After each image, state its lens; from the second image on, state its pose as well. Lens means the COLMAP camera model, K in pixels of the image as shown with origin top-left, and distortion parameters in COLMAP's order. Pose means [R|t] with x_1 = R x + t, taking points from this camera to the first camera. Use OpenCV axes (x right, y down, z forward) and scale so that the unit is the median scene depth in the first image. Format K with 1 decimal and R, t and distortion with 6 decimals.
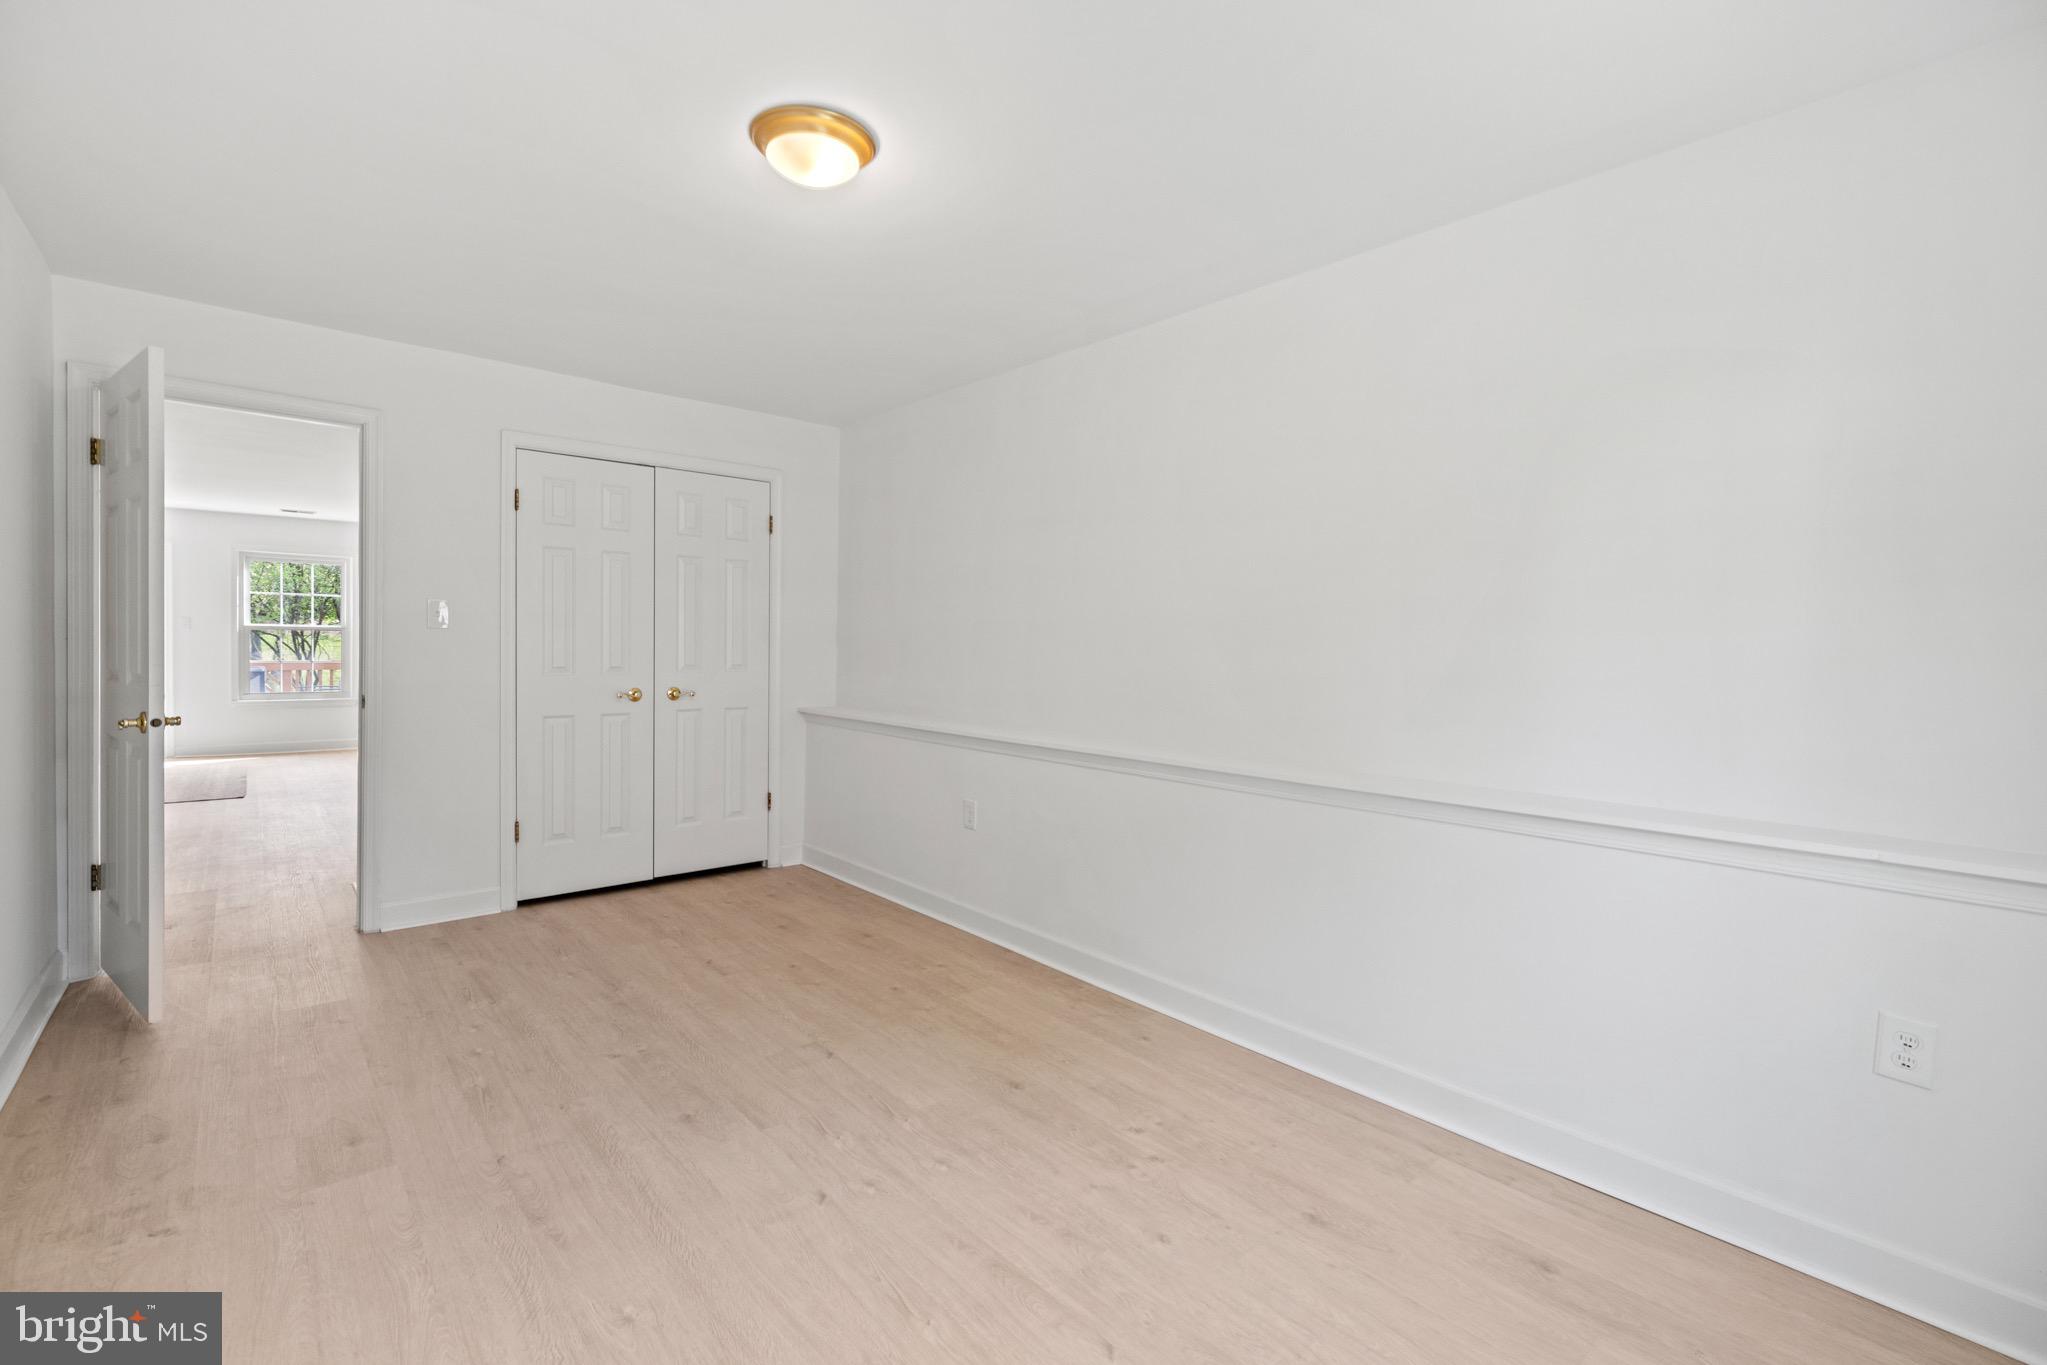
lens RADIAL K [[871.7, 0, 1033.5], [0, 871.7, 678.0], [0, 0, 1]] dist [0.002806, 0.000047]
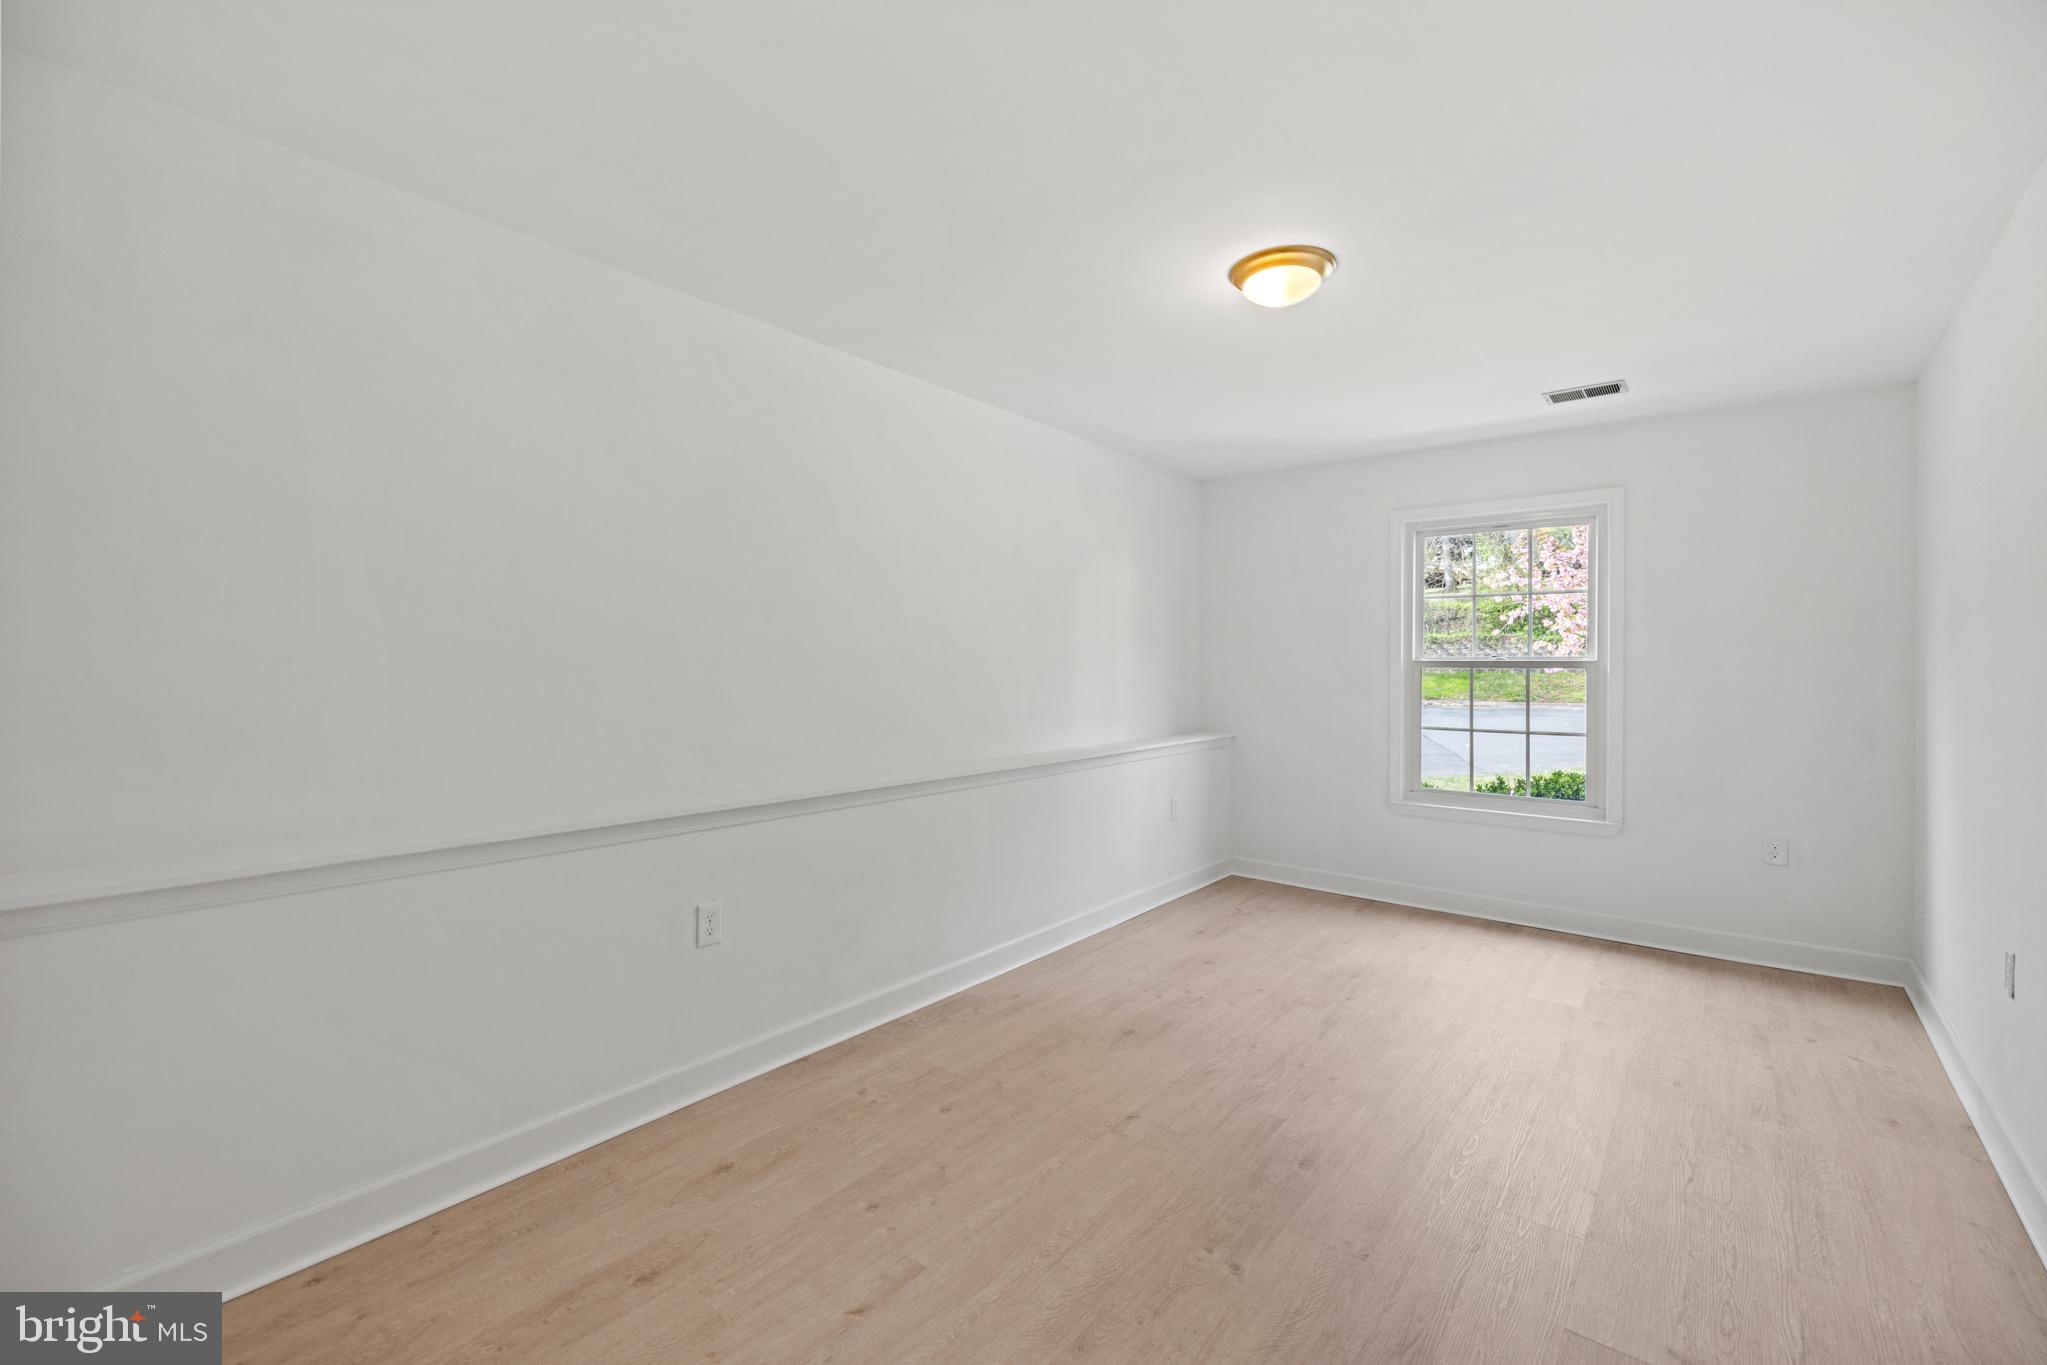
lens RADIAL K [[871.7, 0, 1031.7], [0, 871.7, 672.1], [0, 0, 1]] dist [0.002806, 0.000047]
pose [[-0.159988, -0.021021, 0.986895, -1.024506], [0.031675, 0.999149, 0.026417, -0.056174], [-0.986611, 0.035486, -0.159186, 1.140362]]
